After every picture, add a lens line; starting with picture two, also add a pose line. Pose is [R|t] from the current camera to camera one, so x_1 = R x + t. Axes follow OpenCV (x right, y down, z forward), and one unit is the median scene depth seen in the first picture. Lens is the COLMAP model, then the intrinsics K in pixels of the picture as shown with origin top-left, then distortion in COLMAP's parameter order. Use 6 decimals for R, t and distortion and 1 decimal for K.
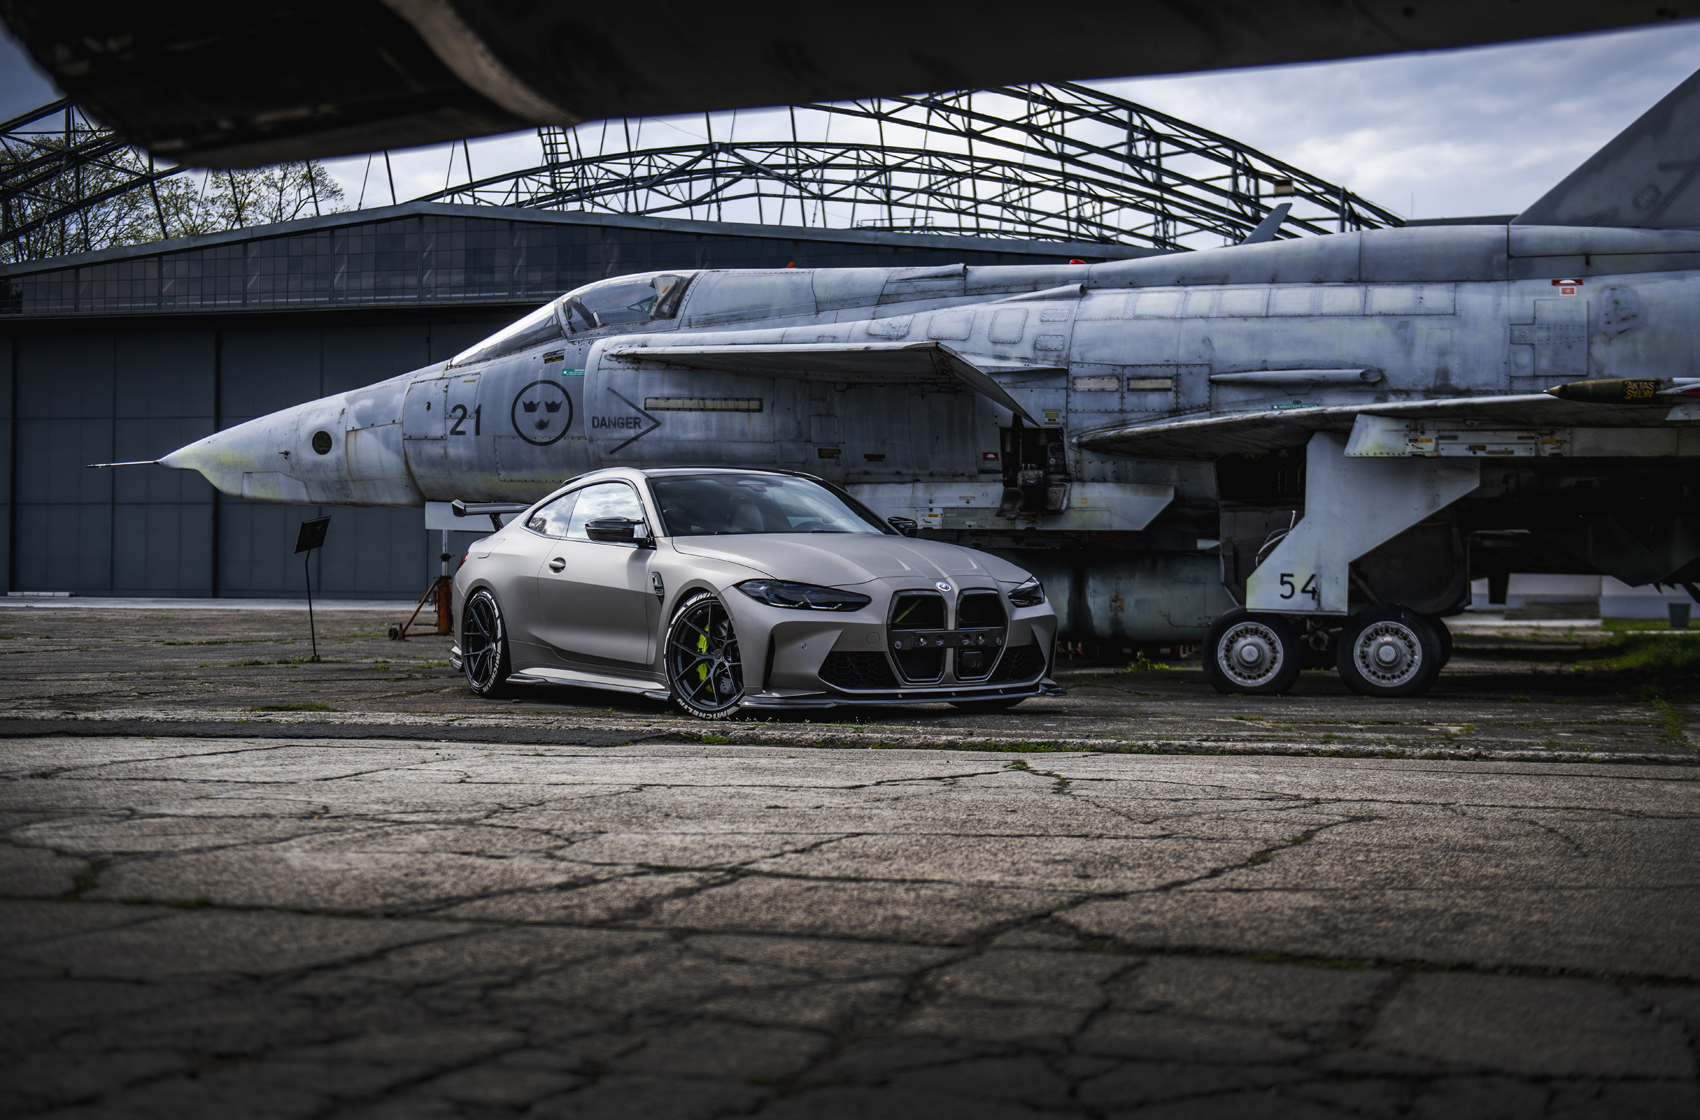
lens RADIAL K [[2199.9, 0, 850.0], [0, 2199.9, 560.0], [0, 0, 1]] dist [0.100876, 0.009458]
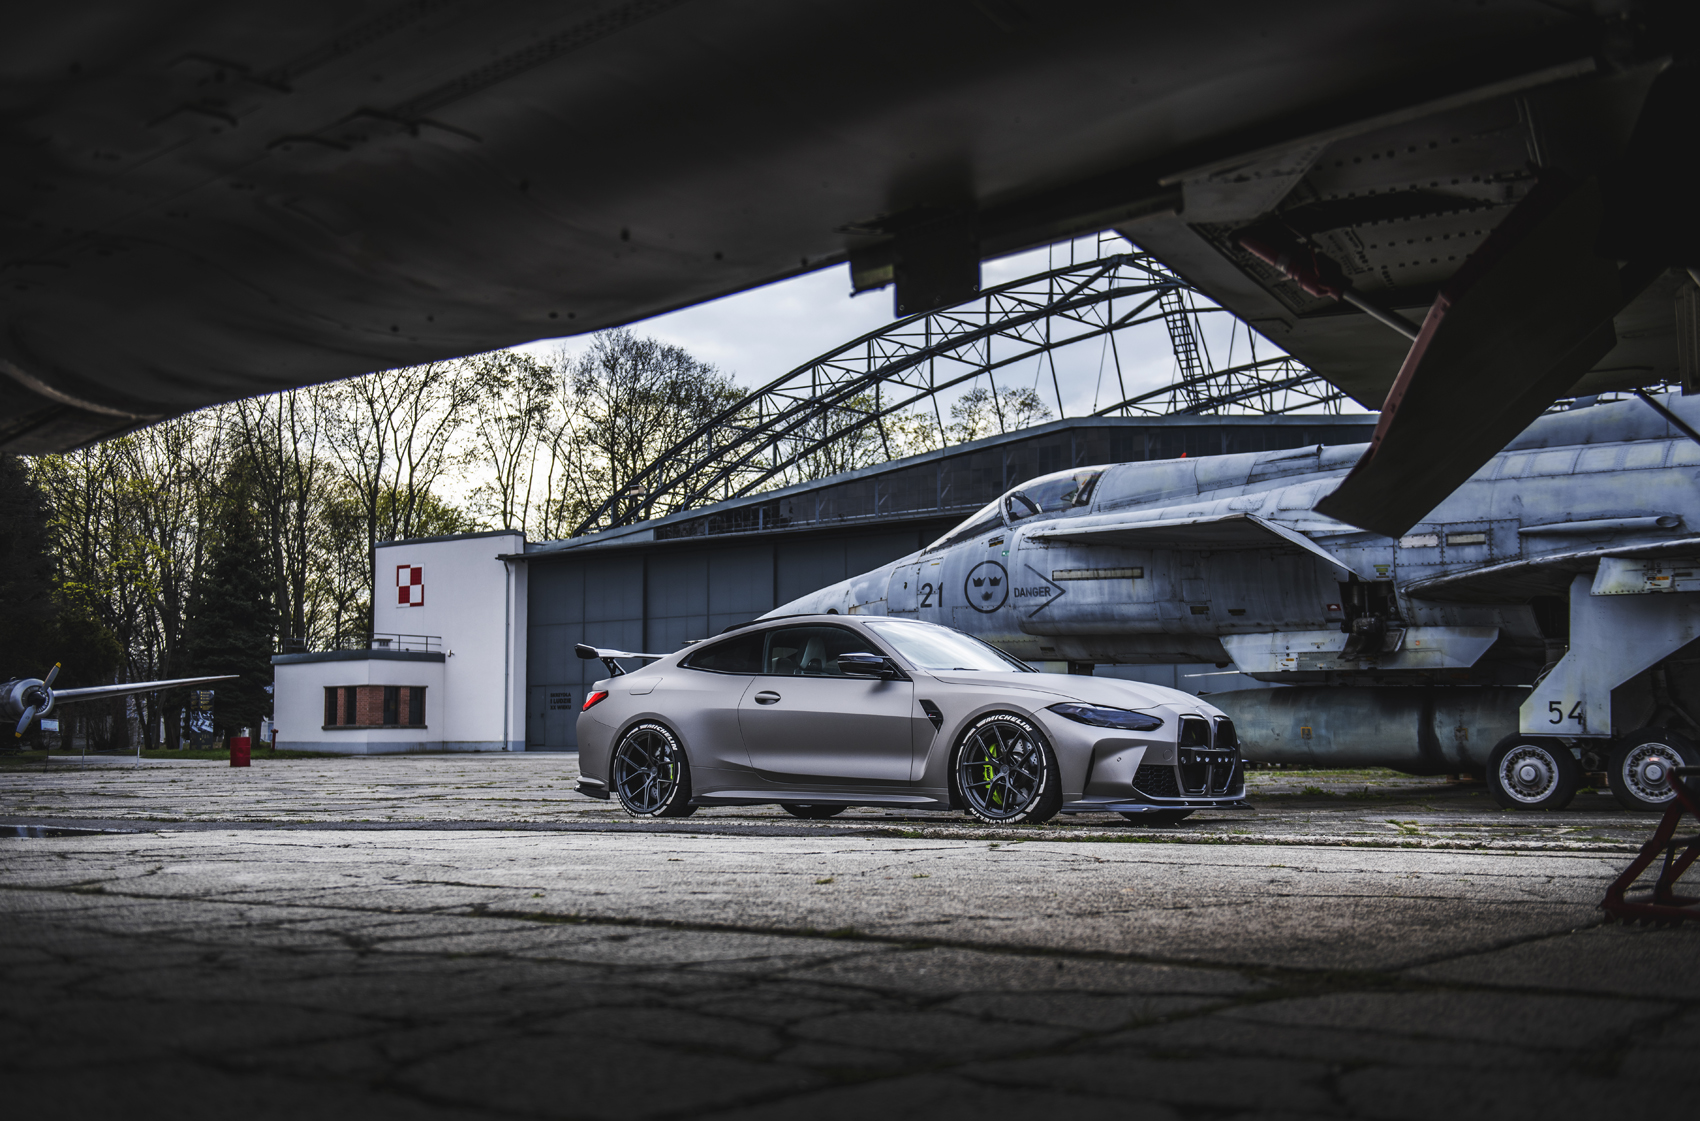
lens RADIAL K [[1905.5, 0, 850.0], [0, 1905.5, 560.5], [0, 0, 1]] dist [0.047084, 0.021841]
pose [[0.936915, -0.047885, -0.346262, 0.172051], [0.019266, 0.996141, -0.085626, 0.009726], [0.349026, 0.073554, 0.934222, -0.035758]]
